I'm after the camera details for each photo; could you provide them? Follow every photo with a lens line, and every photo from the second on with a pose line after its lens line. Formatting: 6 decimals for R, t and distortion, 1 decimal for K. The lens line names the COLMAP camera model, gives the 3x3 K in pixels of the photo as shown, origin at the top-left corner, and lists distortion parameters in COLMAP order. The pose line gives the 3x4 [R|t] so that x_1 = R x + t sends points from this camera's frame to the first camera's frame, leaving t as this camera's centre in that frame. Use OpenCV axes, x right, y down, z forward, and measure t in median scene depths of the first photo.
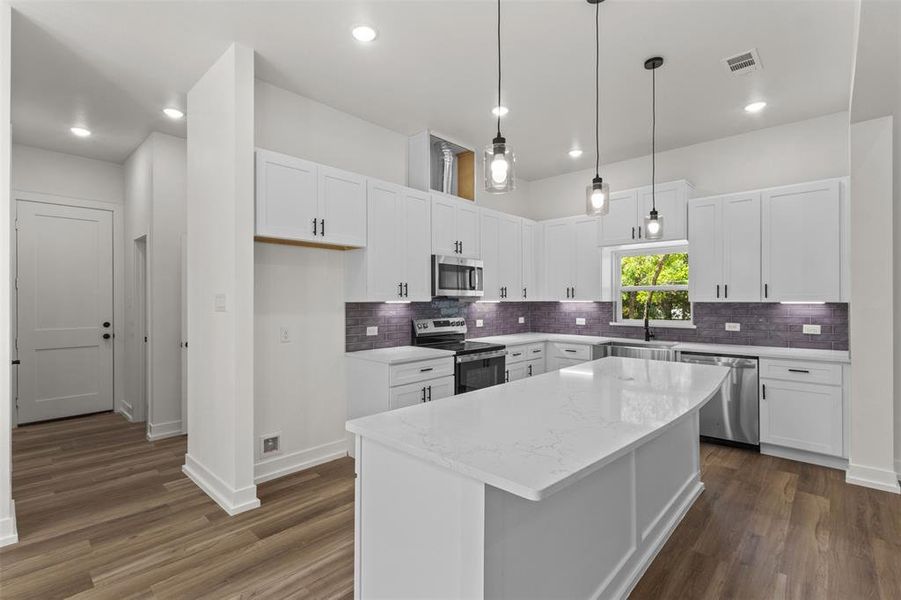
lens RADIAL K [[415.9, 0, 452.1], [0, 415.9, 300.1], [0, 0, 1]] dist [0.000949, 0.000465]
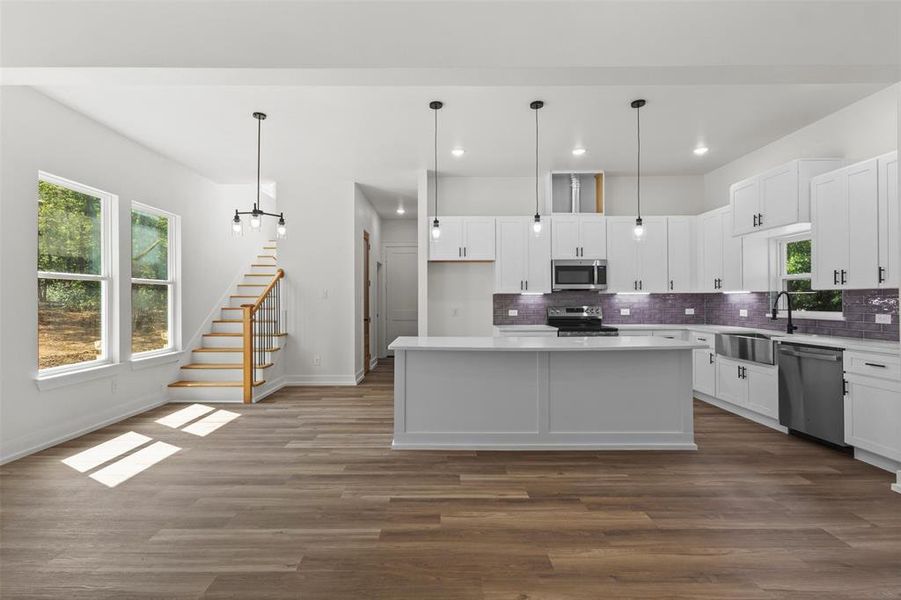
lens RADIAL K [[415.9, 0, 444.6], [0, 415.9, 294.6], [0, 0, 1]] dist [0.000949, 0.000465]
pose [[0.690336, -0.010749, -0.723409, 0.719799], [0.003186, 0.999925, -0.011817, 0.023727], [0.723482, 0.005853, 0.690318, -0.232227]]
